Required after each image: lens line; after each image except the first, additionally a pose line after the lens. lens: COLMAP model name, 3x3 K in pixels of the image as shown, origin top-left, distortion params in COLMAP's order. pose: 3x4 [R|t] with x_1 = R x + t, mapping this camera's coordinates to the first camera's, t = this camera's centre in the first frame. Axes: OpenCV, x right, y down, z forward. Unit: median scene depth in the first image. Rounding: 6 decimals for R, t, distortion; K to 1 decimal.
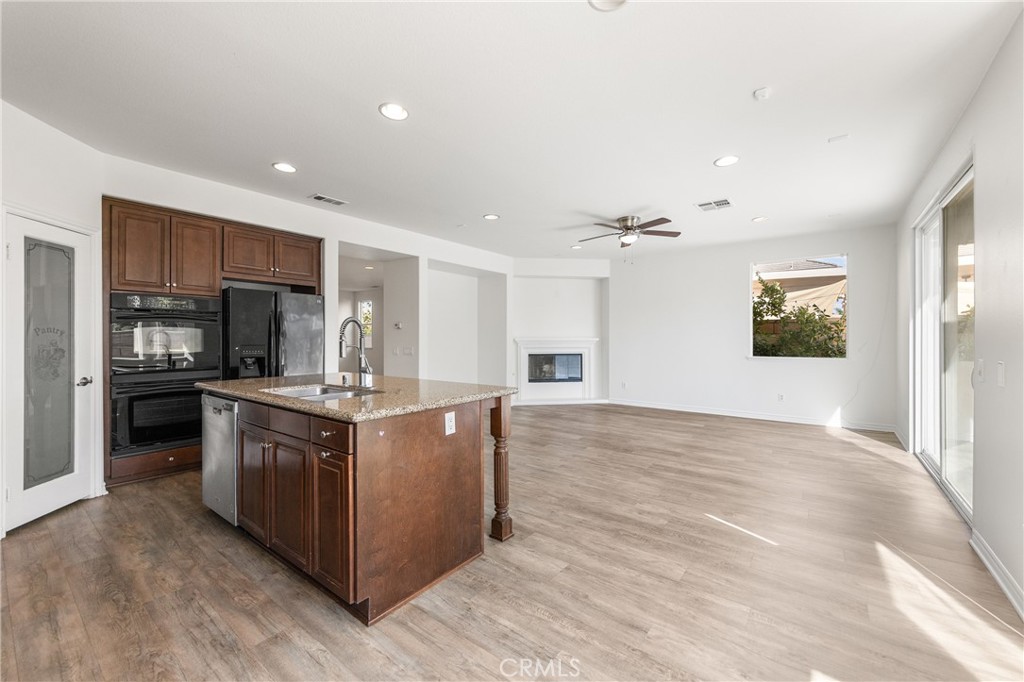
lens RADIAL K [[393.7, 0, 514.9], [0, 393.7, 337.9], [0, 0, 1]] dist [0.001522, -0.000174]
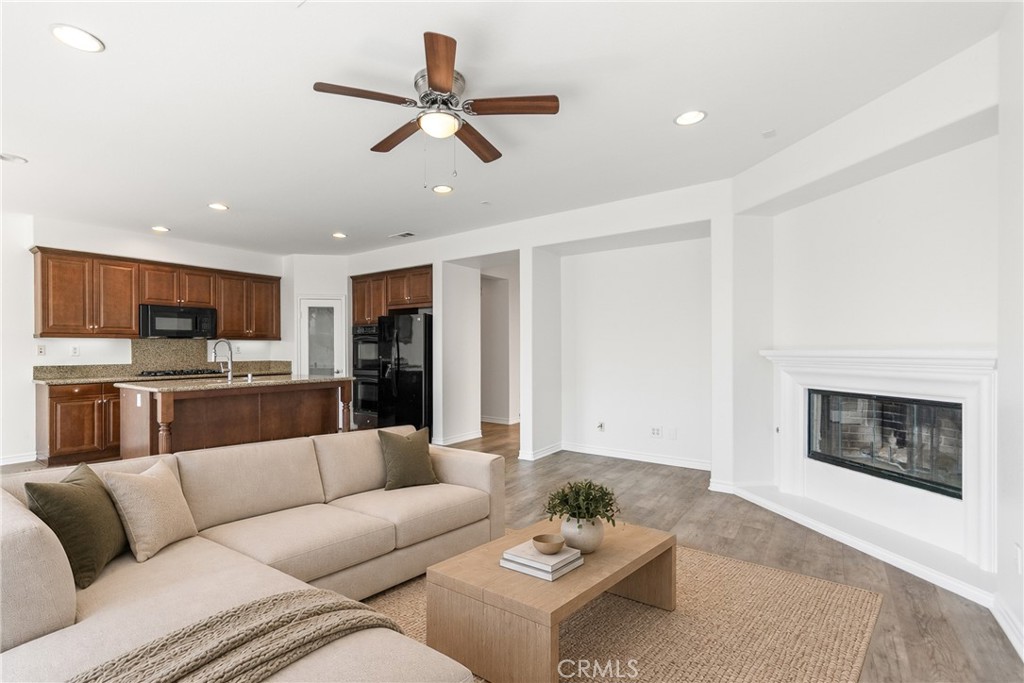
lens RADIAL K [[450.0, 0, 479.0], [0, 450.0, 349.0], [0, 0, 1]] dist [-0.000668, 0.000939]
pose [[0.024002, -0.001686, -0.999710, 1.281395], [0.001378, 0.999998, -0.001653, -0.000710], [0.999711, -0.001338, 0.024004, 1.700469]]
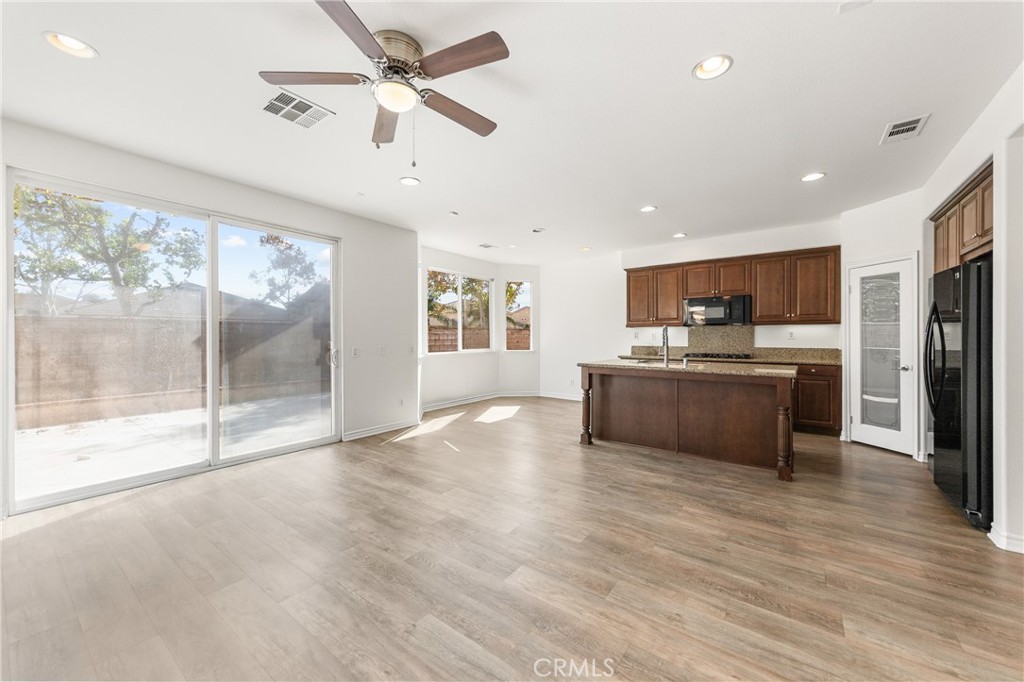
lens RADIAL K [[393.7, 0, 514.6], [0, 393.7, 338.5], [0, 0, 1]] dist [0.001522, -0.000174]
pose [[-0.999507, 0.000876, -0.031369, 0.300164], [0.000653, 0.999974, 0.007143, -0.002034], [0.031375, 0.007119, -0.999482, 2.348579]]
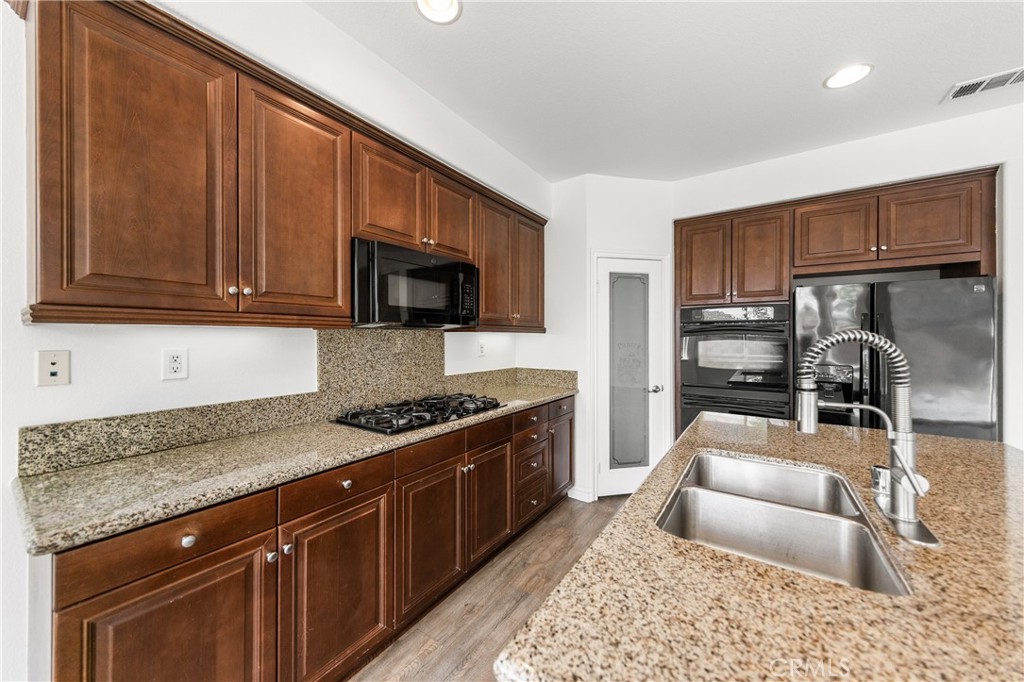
lens RADIAL K [[363.6, 0, 510.9], [0, 363.6, 337.6], [0, 0, 1]] dist [0.004568, -0.000346]
pose [[0.052406, -0.000988, -0.998625, -0.064655], [-0.004047, 0.999991, -0.001202, -0.035903], [0.998618, 0.004105, 0.052401, 0.534033]]
